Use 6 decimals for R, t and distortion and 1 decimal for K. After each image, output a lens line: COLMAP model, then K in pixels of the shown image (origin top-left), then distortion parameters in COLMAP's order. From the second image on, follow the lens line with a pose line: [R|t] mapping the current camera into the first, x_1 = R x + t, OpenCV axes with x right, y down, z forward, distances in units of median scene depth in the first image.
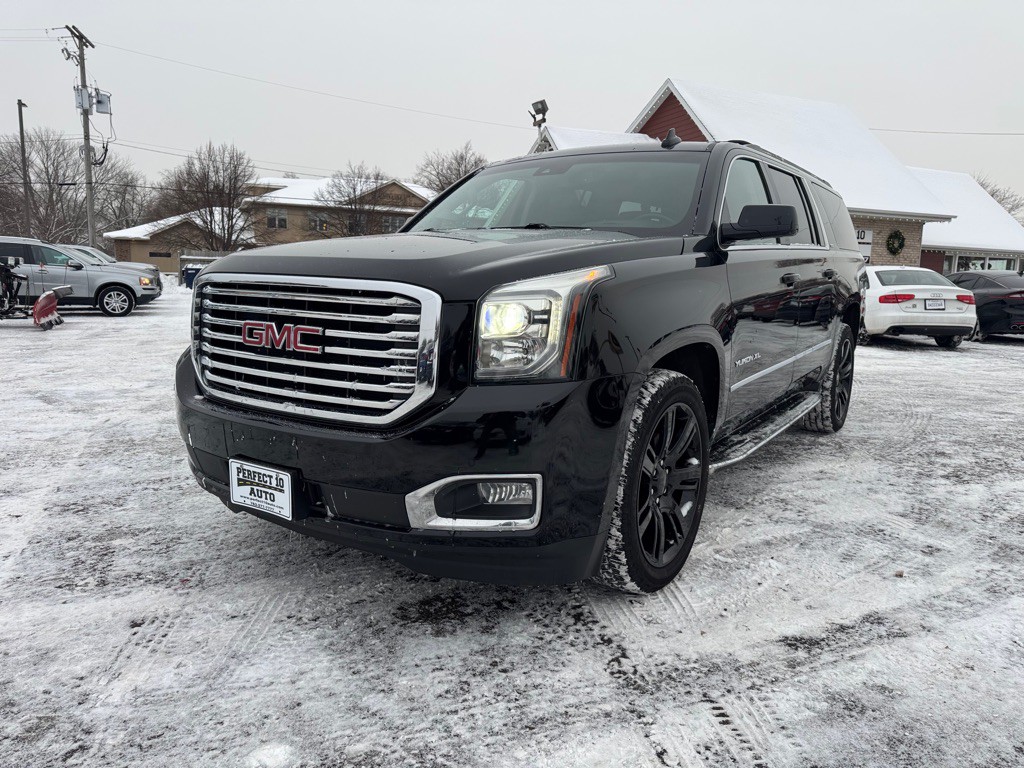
lens RADIAL K [[698.1, 0, 475.8], [0, 698.1, 384.0], [0, 0, 1]] dist [0.065170, -0.048707]
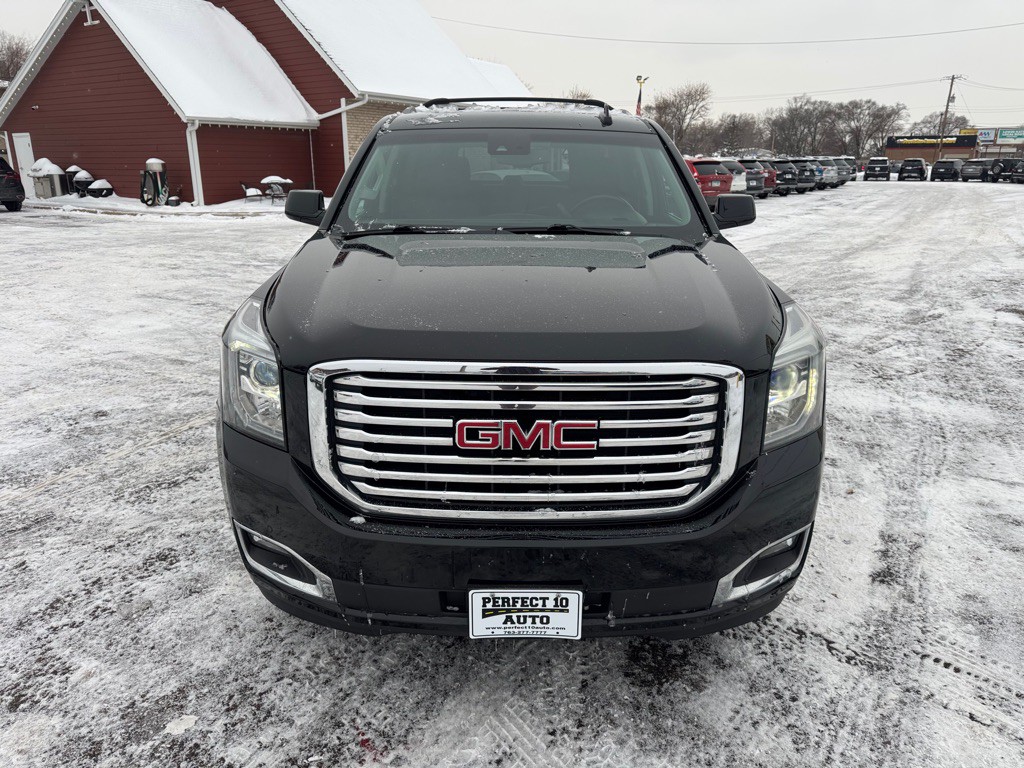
lens RADIAL K [[720.3, 0, 509.4], [0, 720.3, 384.3], [0, 0, 1]] dist [0.042697, -0.052141]
pose [[0.822419, -0.182078, 0.538957, -0.749383], [0.100249, 0.978956, 0.177750, -0.281235], [-0.559980, -0.092155, 0.823365, 0.325446]]
